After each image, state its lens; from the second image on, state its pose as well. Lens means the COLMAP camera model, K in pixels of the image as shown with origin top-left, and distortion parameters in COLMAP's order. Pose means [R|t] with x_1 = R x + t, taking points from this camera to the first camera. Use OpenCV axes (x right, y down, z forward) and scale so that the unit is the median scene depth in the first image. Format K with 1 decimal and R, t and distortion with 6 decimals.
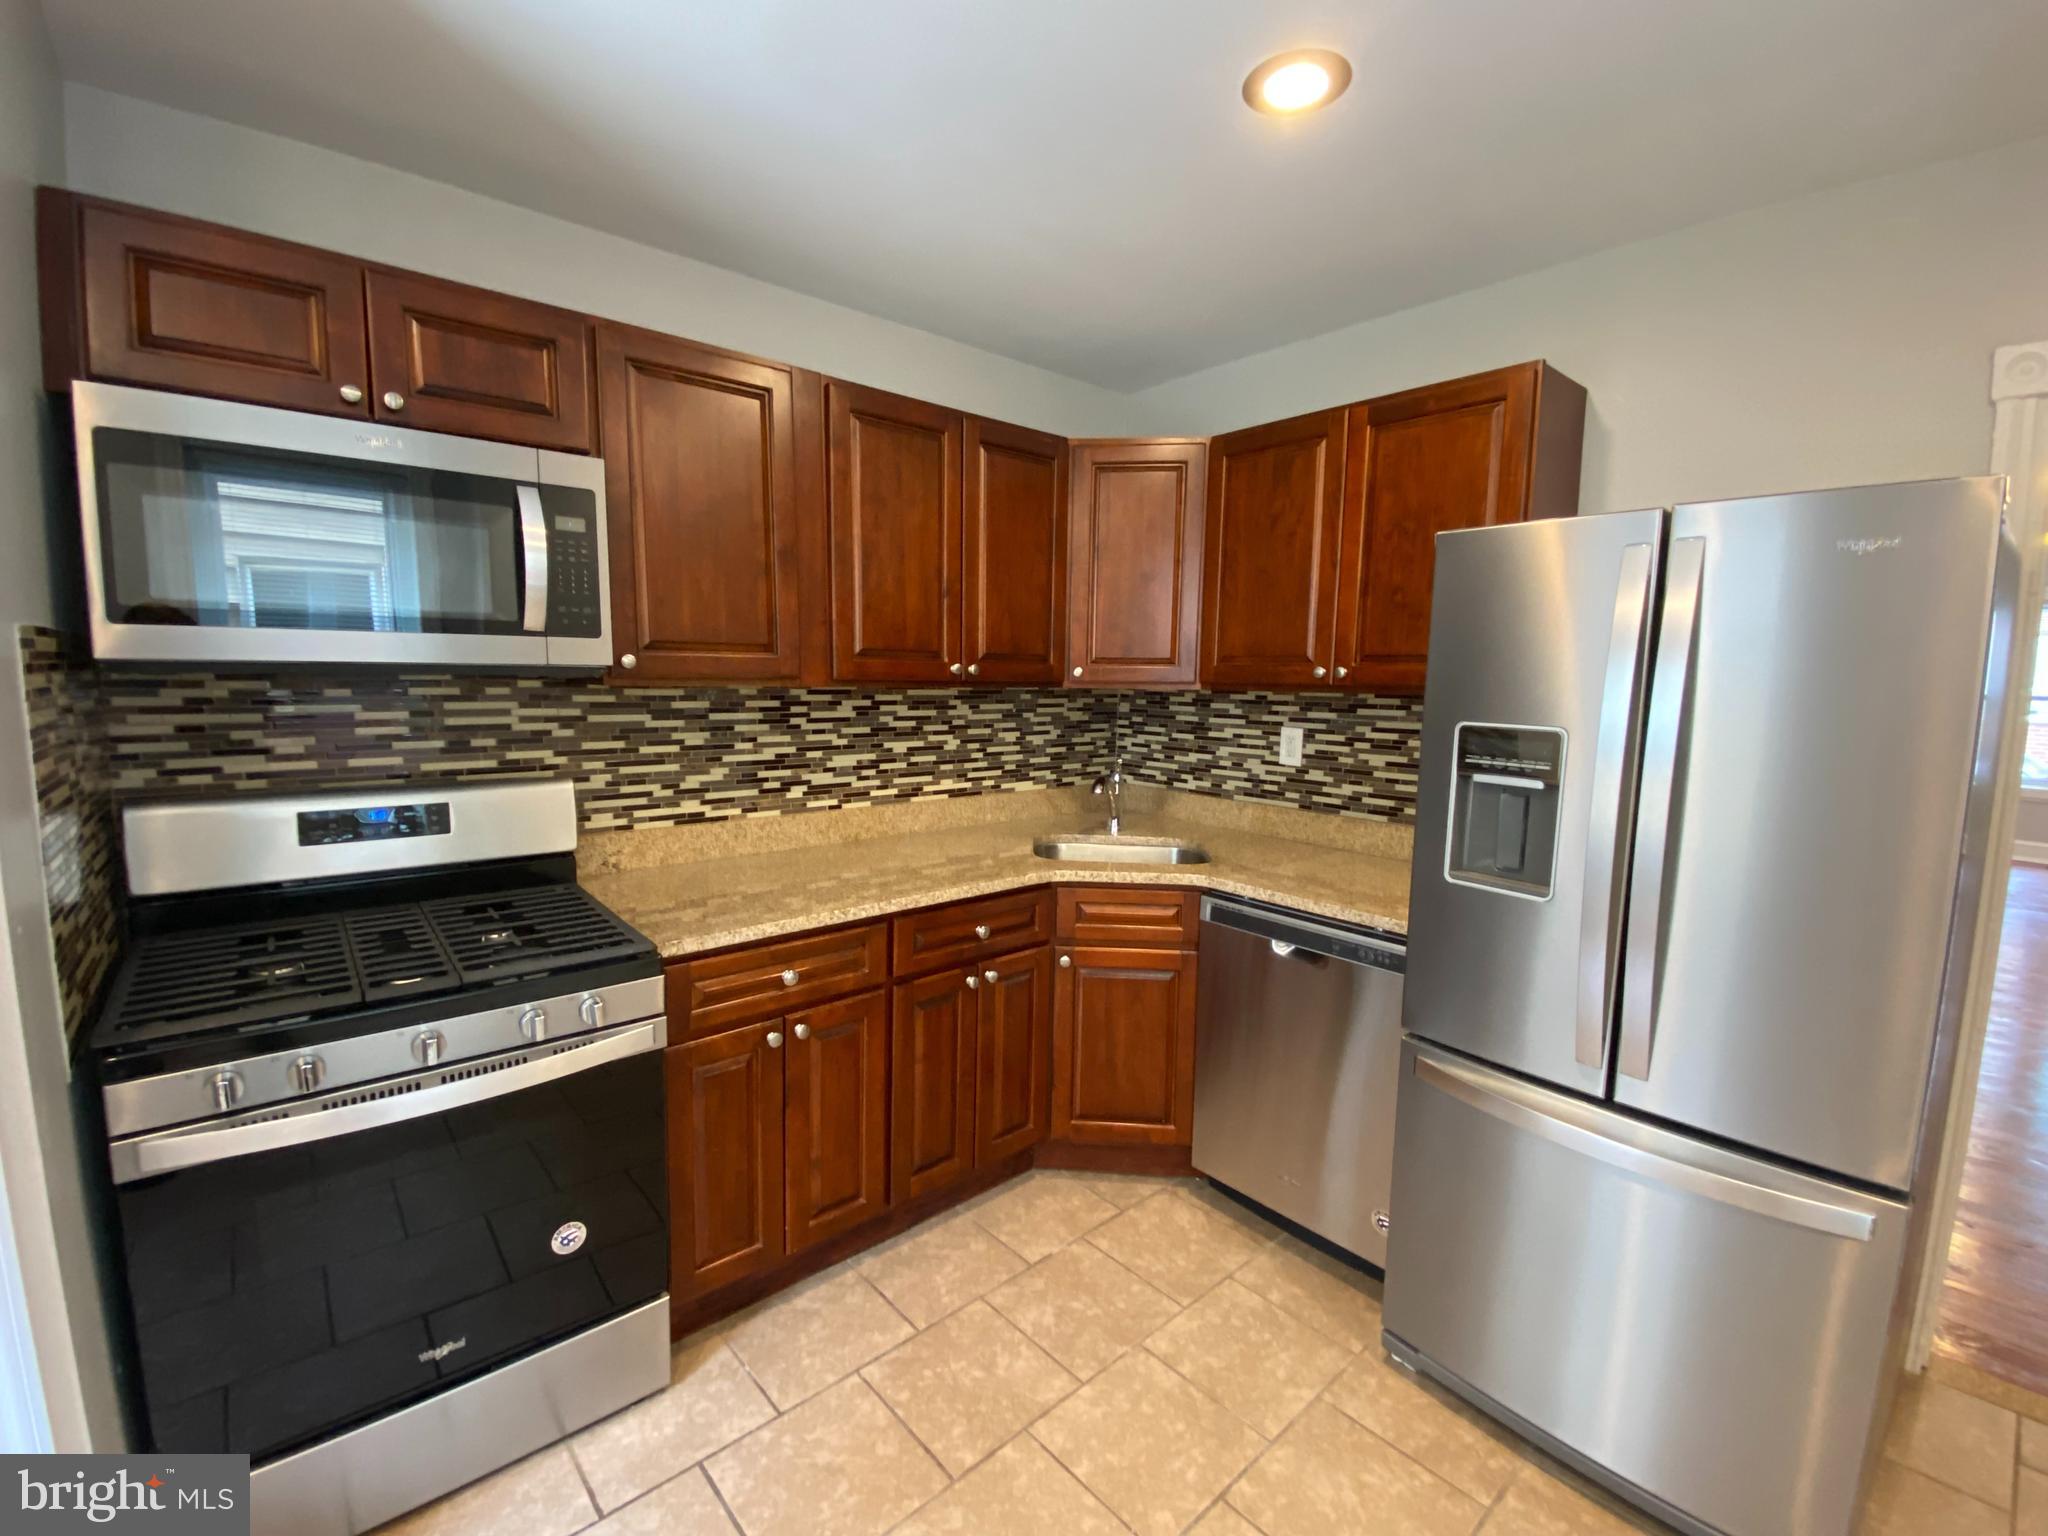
lens RADIAL K [[876.3, 0, 1024.0], [0, 876.3, 768.0], [0, 0, 1]] dist [0.038679, -0.032794]
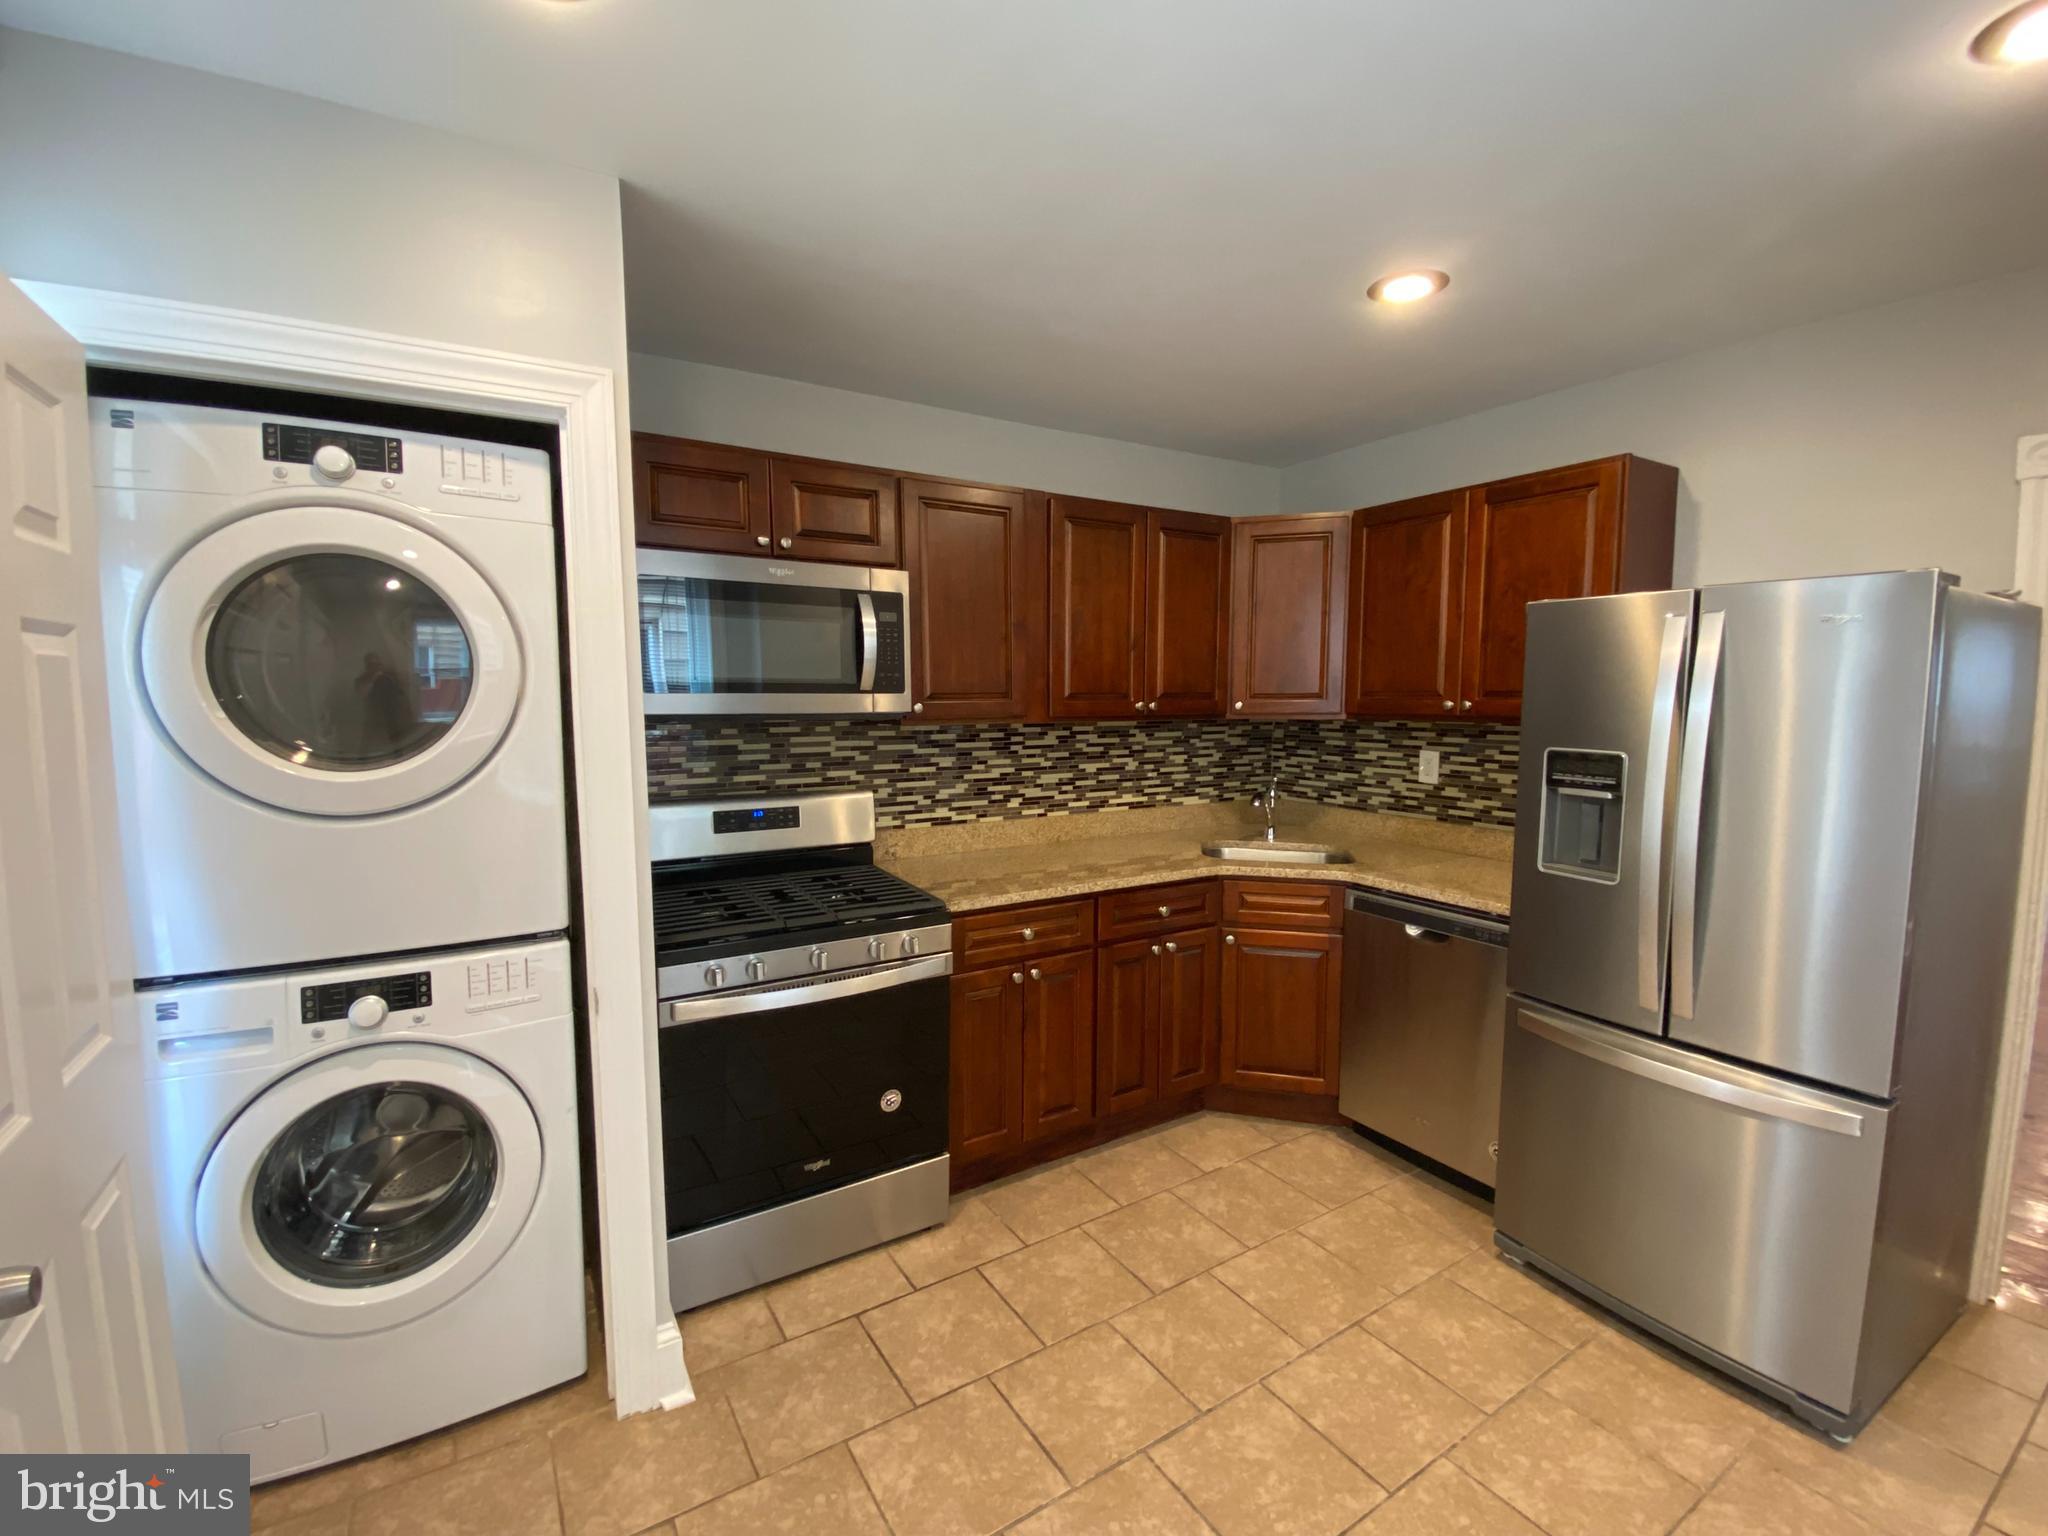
lens RADIAL K [[876.3, 0, 1024.0], [0, 876.3, 768.0], [0, 0, 1]] dist [0.038679, -0.032794]
pose [[0.985913, -0.001237, -0.167257, -0.034595], [-0.002774, 0.999714, -0.023745, 0.007606], [0.167239, 0.023874, 0.985627, -0.296819]]
